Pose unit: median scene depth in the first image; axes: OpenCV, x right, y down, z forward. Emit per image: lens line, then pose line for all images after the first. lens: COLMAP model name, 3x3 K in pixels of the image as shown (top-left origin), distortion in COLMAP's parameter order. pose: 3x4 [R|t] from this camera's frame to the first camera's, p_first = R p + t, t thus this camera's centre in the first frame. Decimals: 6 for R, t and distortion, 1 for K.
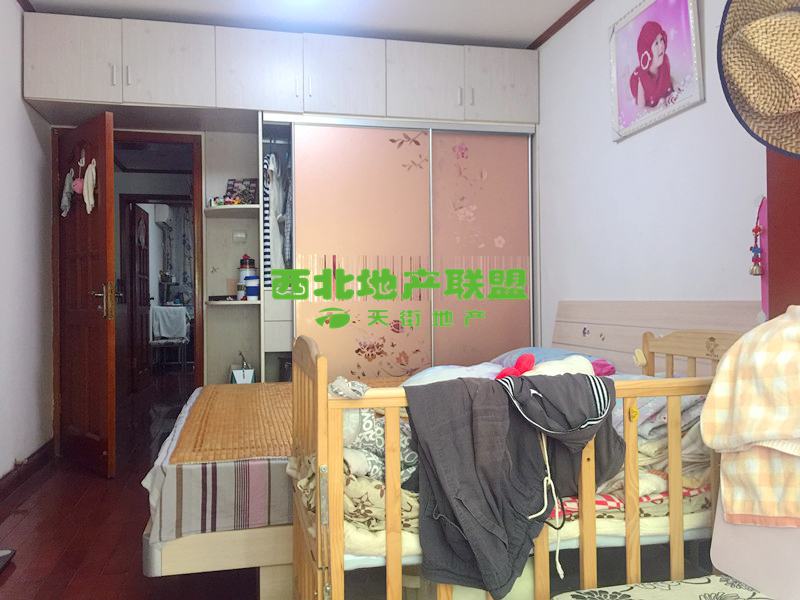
lens RADIAL K [[677.7, 0, 400.0], [0, 677.7, 300.0], [0, 0, 1]] dist [0.042621, -0.003183]
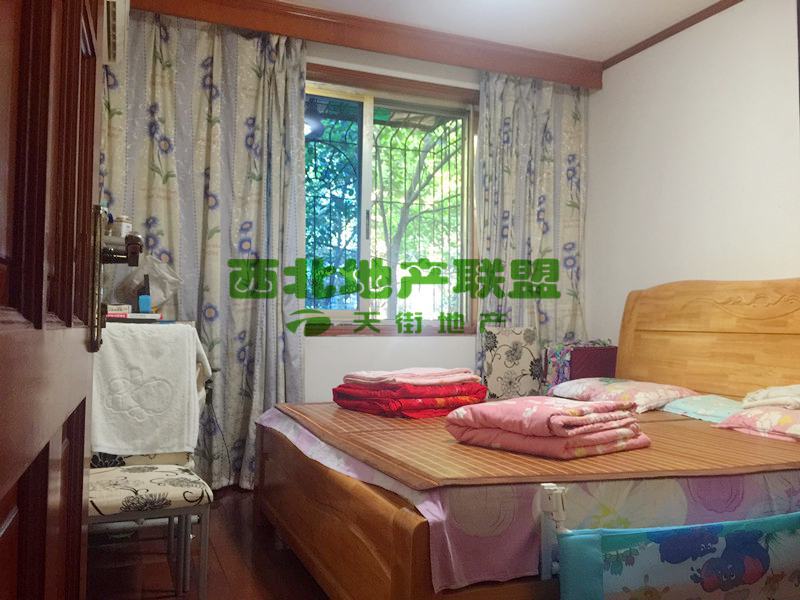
lens RADIAL K [[677.7, 0, 400.0], [0, 677.7, 300.0], [0, 0, 1]] dist [0.042621, -0.003183]
pose [[0.992434, -0.003913, 0.122719, -0.092065], [0.003876, 0.999992, 0.000540, 0.000184], [-0.122721, -0.000060, 0.992441, 0.251883]]
